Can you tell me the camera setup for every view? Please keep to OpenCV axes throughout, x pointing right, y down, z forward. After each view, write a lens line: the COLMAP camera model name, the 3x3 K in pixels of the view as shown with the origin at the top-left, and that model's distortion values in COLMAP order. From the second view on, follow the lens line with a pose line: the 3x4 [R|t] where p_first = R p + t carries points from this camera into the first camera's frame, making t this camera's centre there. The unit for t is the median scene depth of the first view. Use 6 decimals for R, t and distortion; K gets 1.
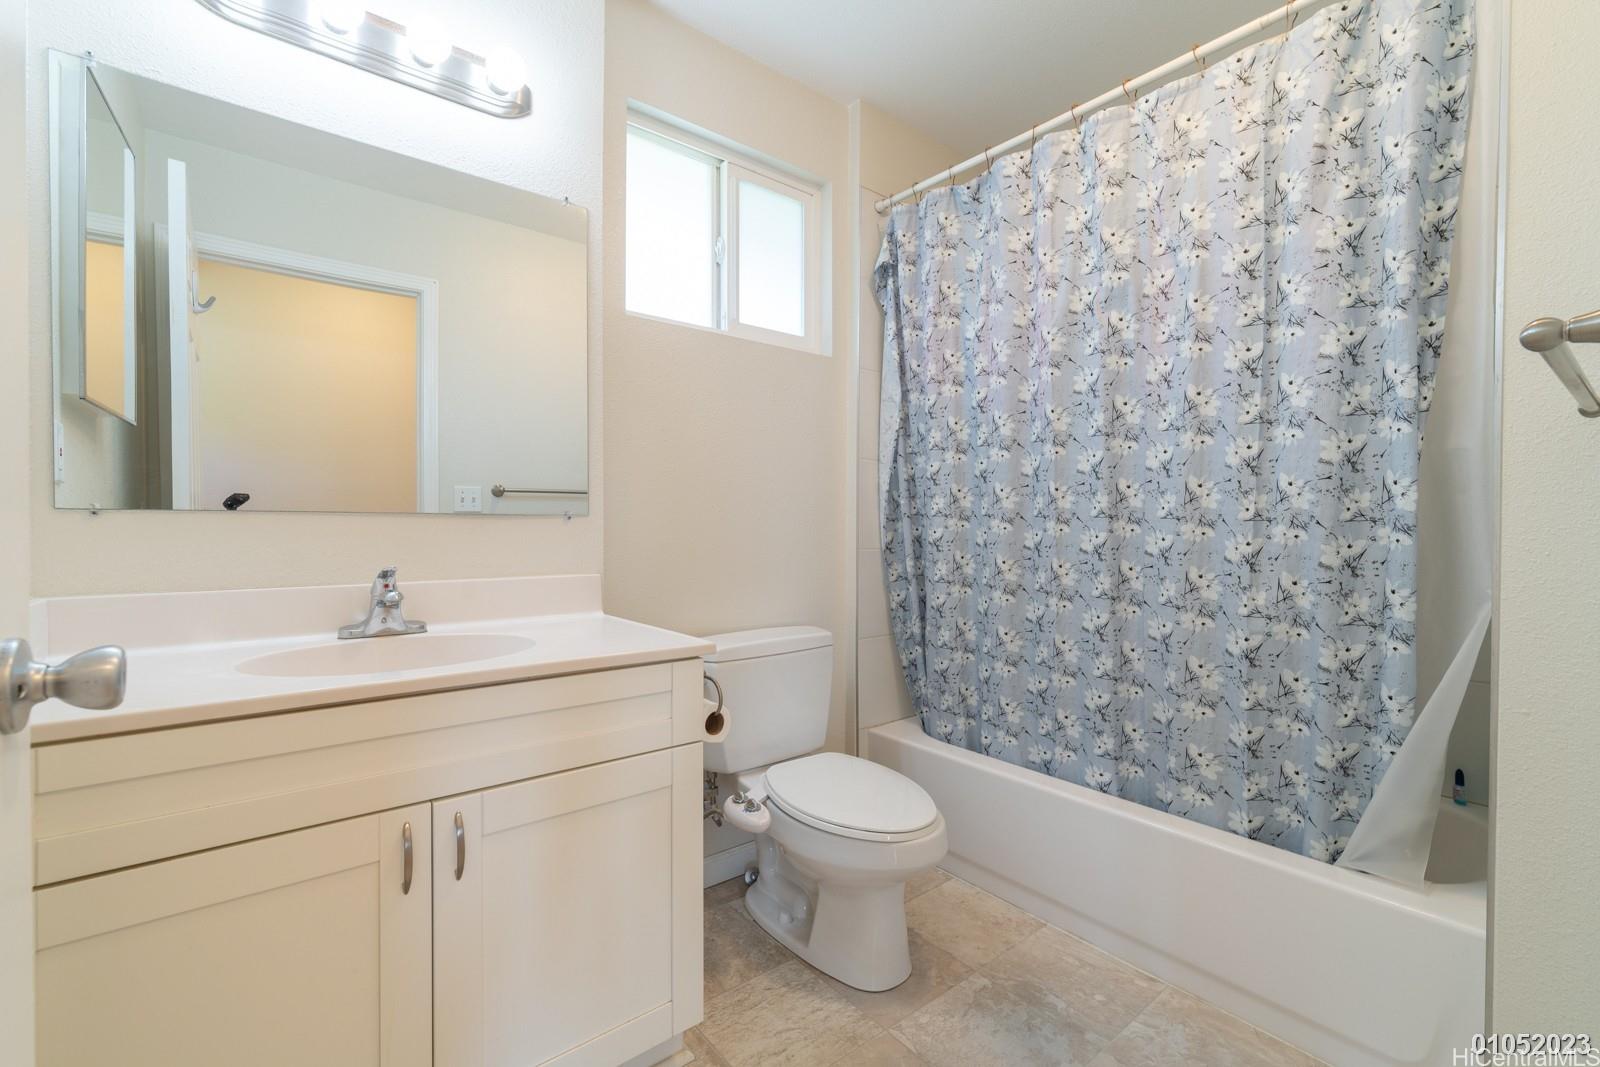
lens RADIAL K [[696.1, 0, 803.6], [0, 696.1, 539.5], [0, 0, 1]] dist [0.010296, -0.000234]
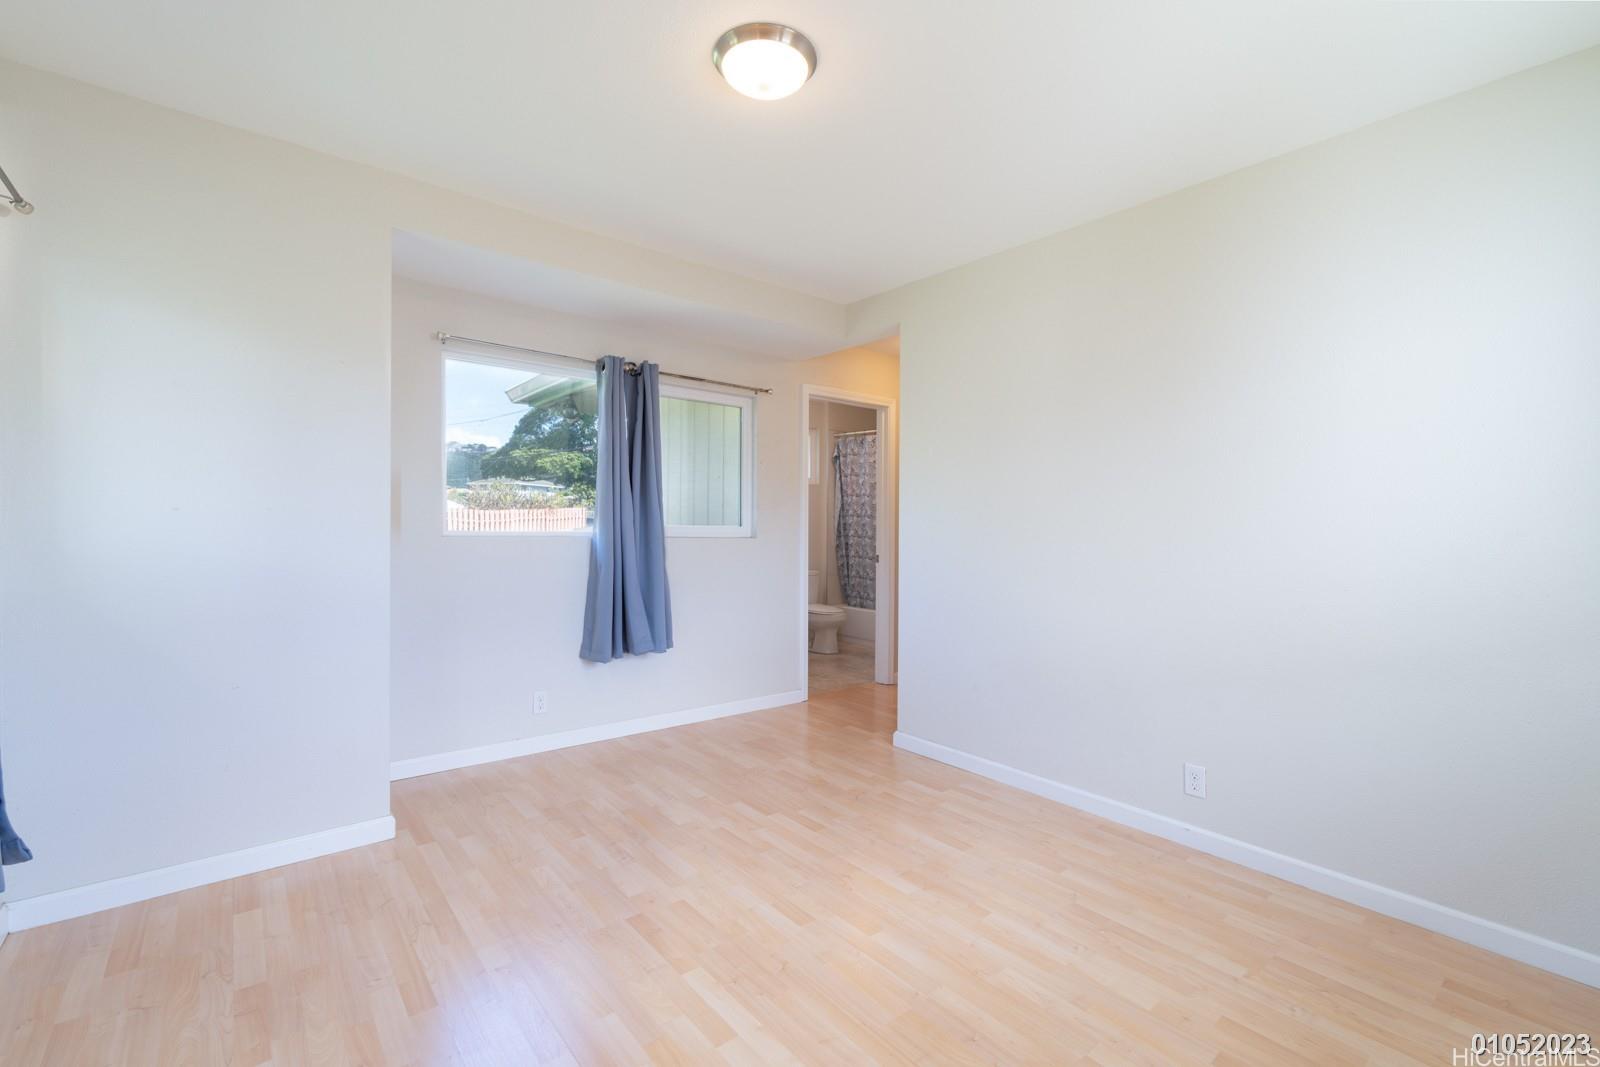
lens RADIAL K [[696.1, 0, 800.3], [0, 696.1, 533.1], [0, 0, 1]] dist [0.010296, -0.000234]
pose [[0.999724, 0.003746, 0.023186, -0.114964], [-0.003485, 0.999930, -0.011313, -0.010515], [-0.023227, 0.011229, 0.999667, -2.119803]]
